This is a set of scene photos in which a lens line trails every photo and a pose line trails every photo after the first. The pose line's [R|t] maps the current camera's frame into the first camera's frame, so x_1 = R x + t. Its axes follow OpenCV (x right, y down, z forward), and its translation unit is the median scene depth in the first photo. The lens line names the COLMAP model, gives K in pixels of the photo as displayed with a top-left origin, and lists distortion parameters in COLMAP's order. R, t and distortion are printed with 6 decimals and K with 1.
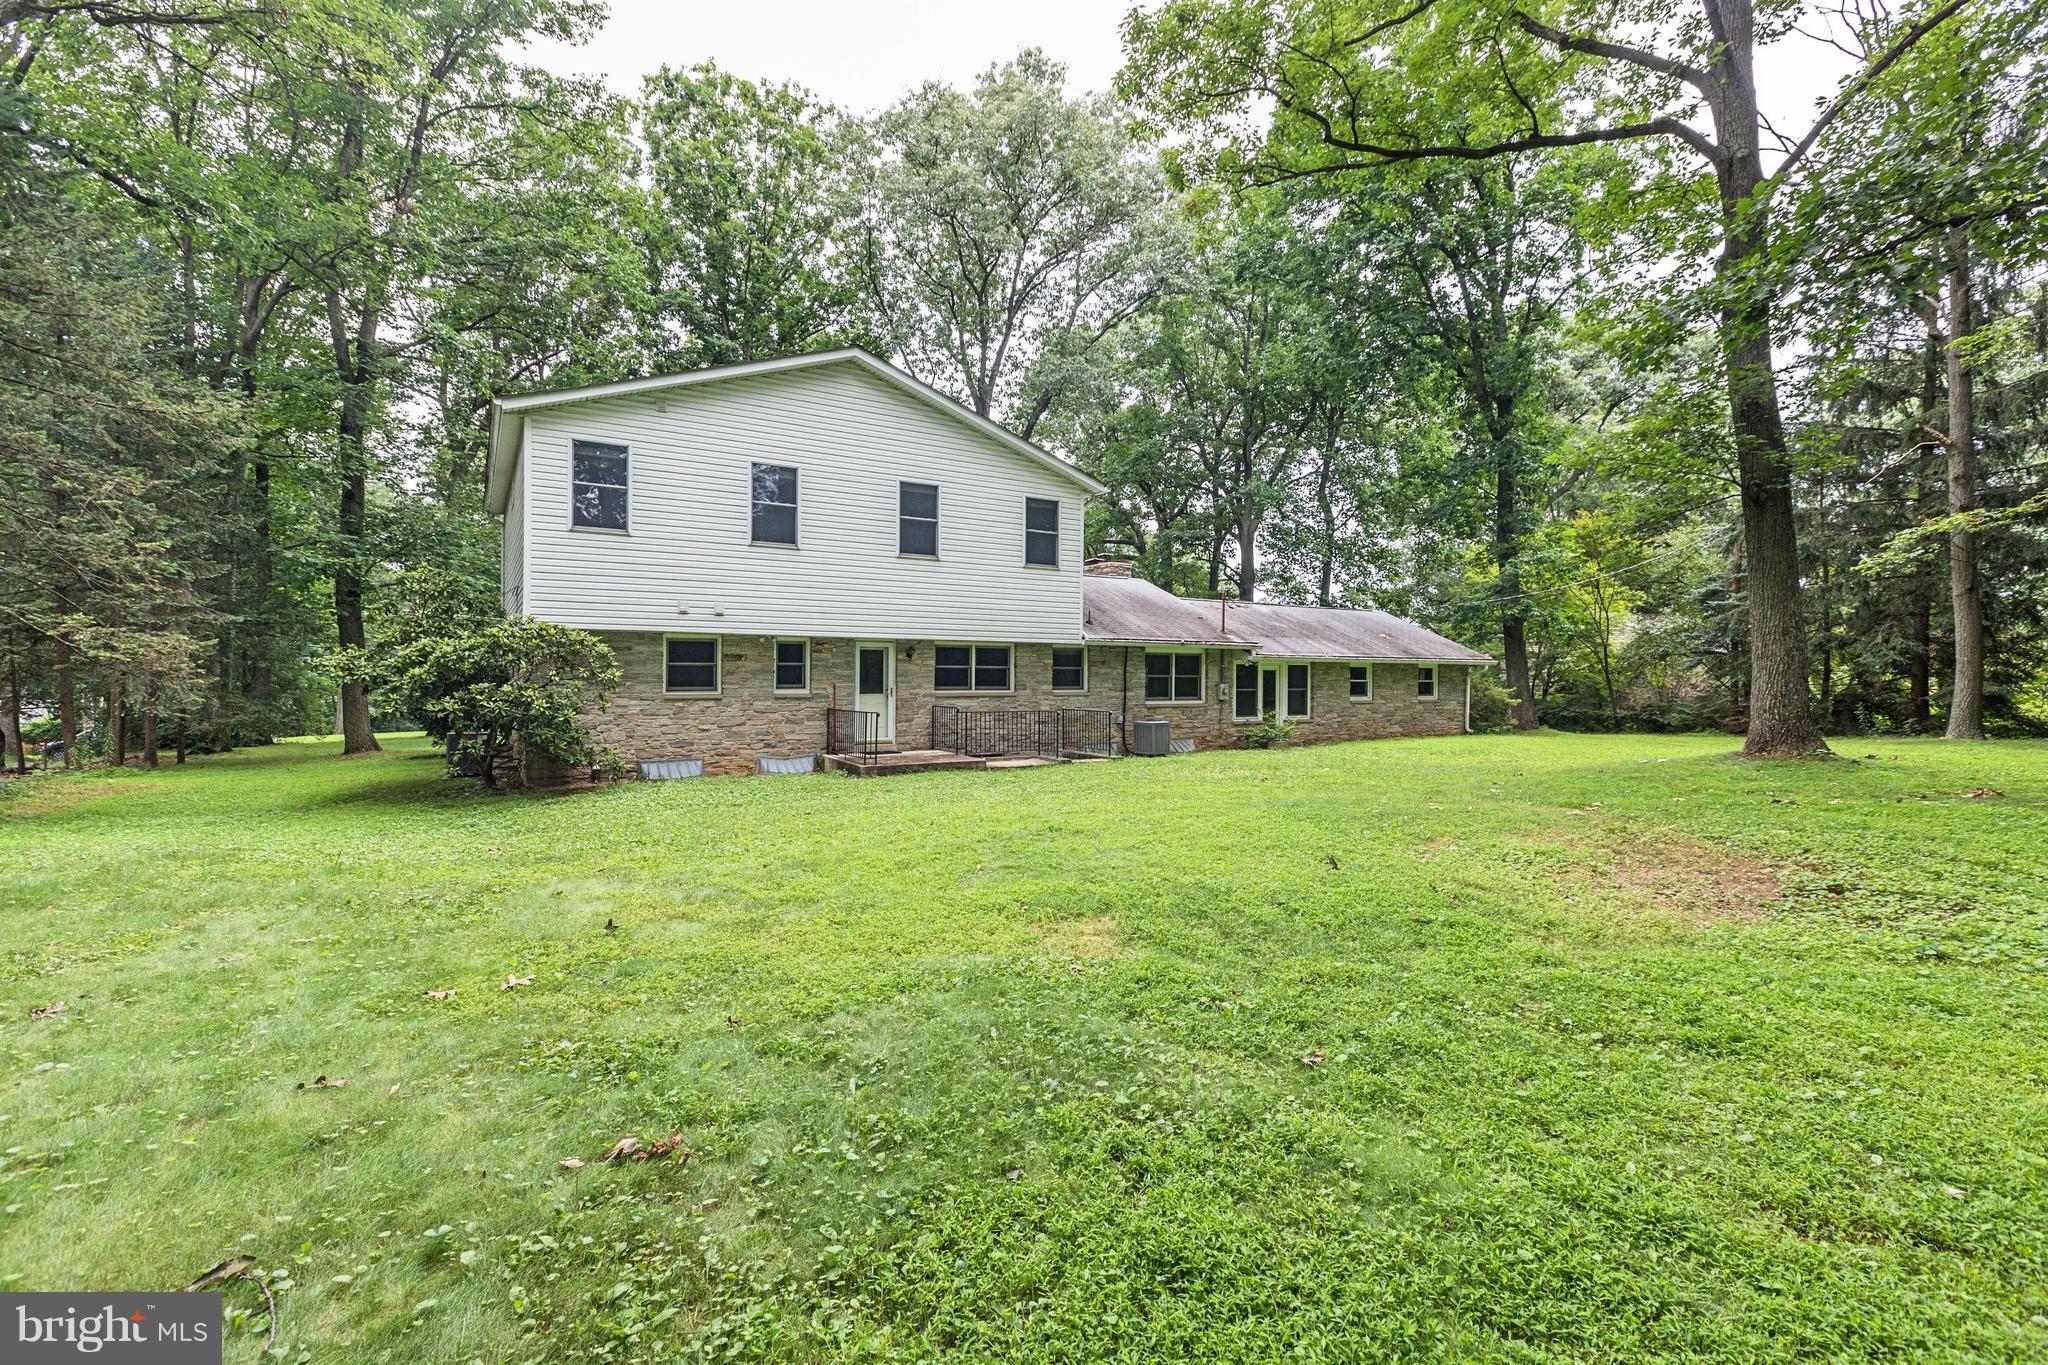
lens RADIAL K [[925.4, 0, 1026.3], [0, 925.4, 681.9], [0, 0, 1]] dist [-0.046550, 0.025965]
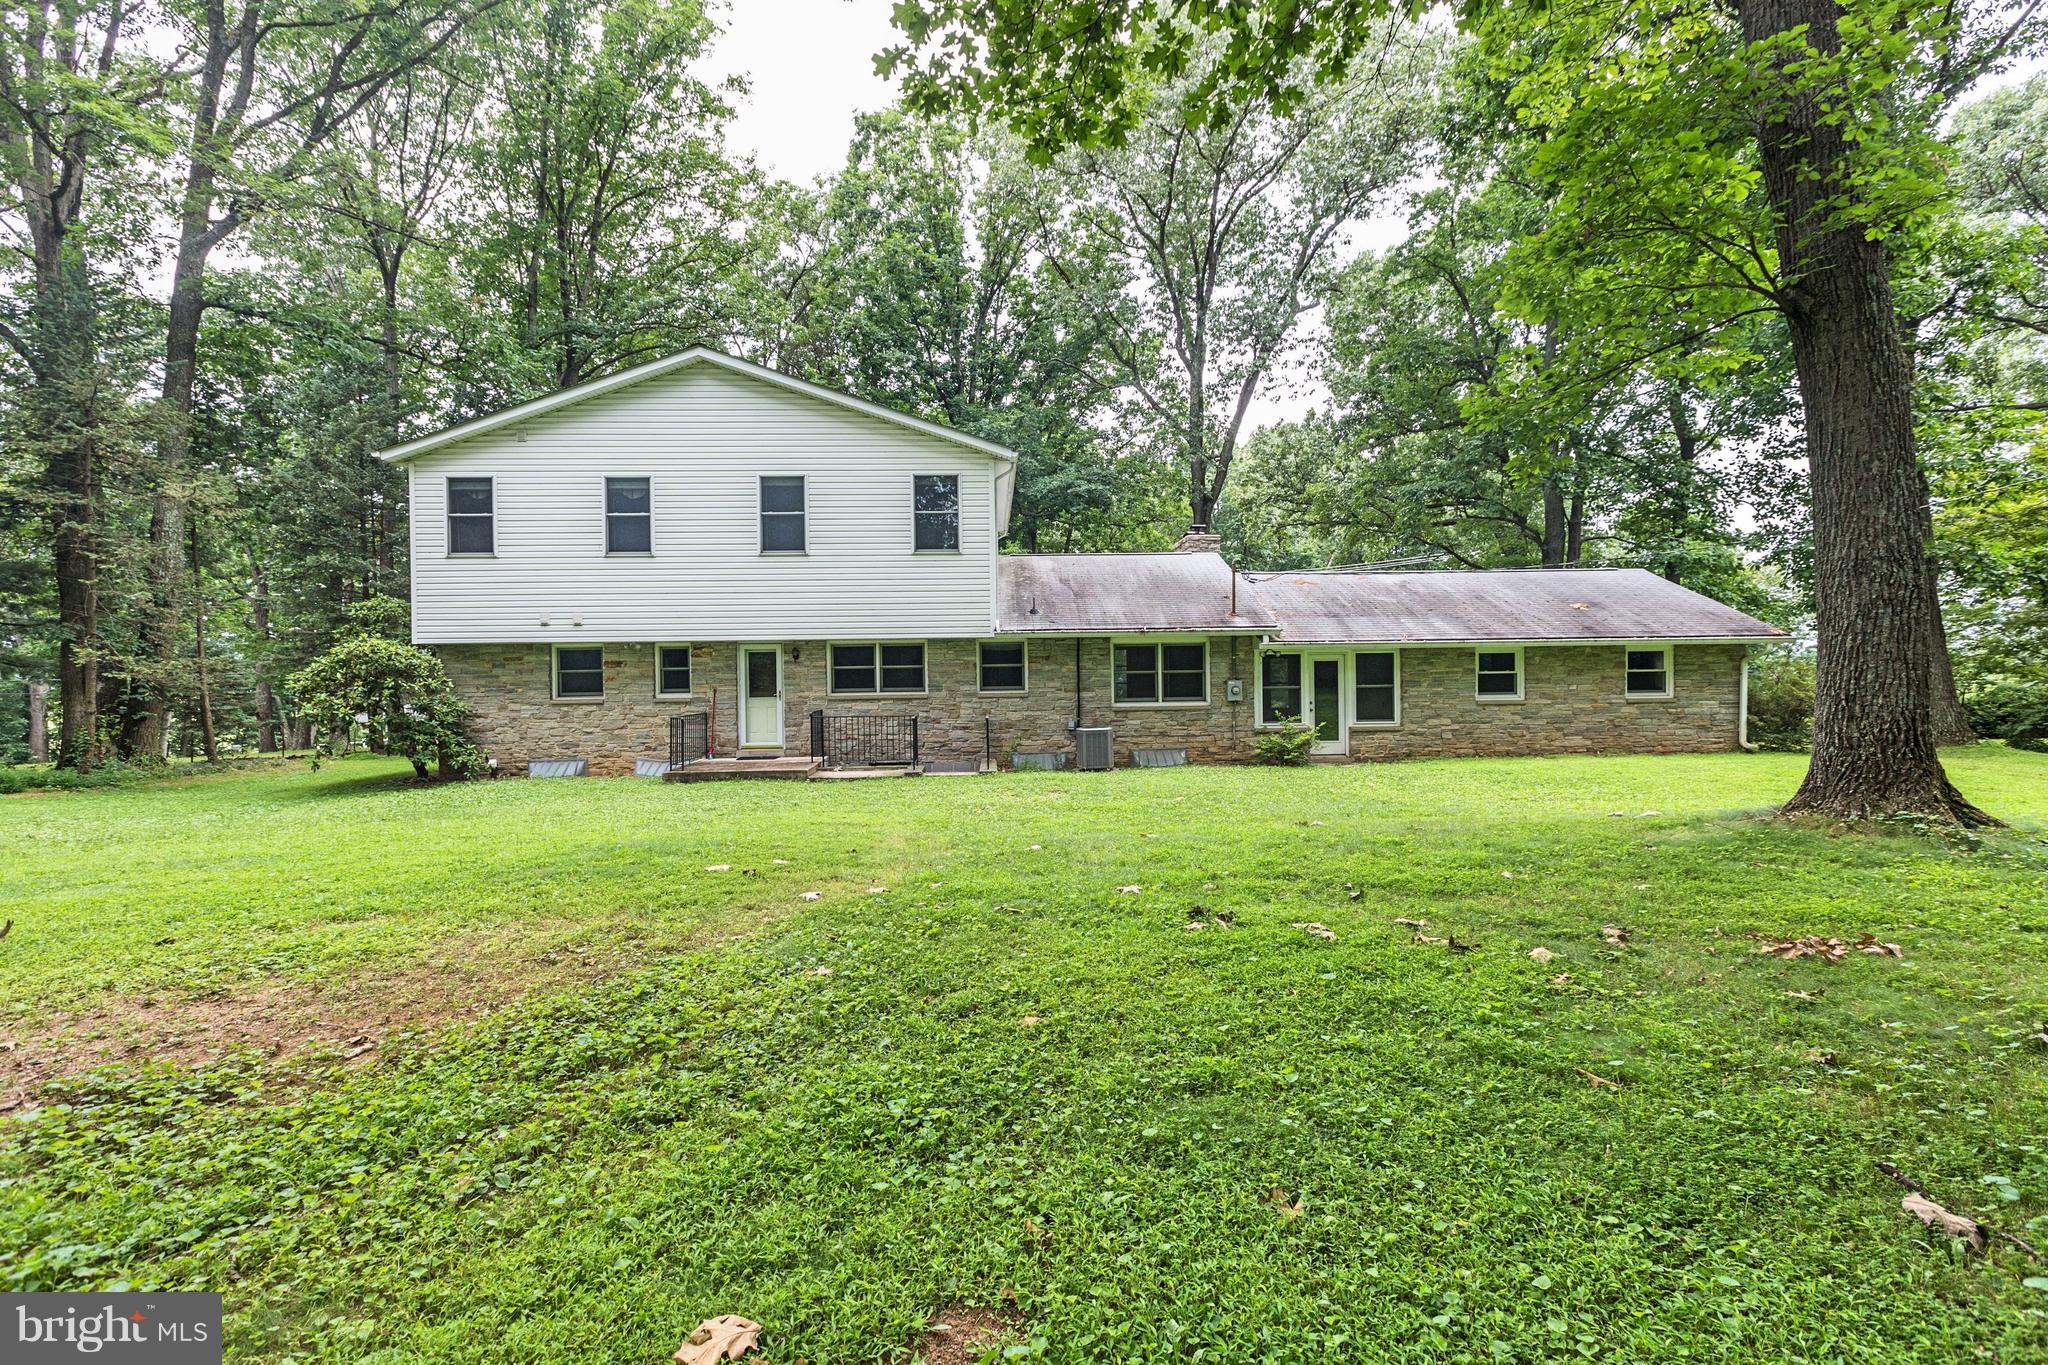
lens RADIAL K [[863.7, 0, 1024.0], [0, 863.7, 682.5], [0, 0, 1]] dist [-0.029034, 0.019346]
pose [[0.867263, -0.012542, -0.497693, 0.520046], [0.015031, 0.999887, 0.000995, 0.000470], [0.497624, -0.008344, 0.867353, 0.340986]]
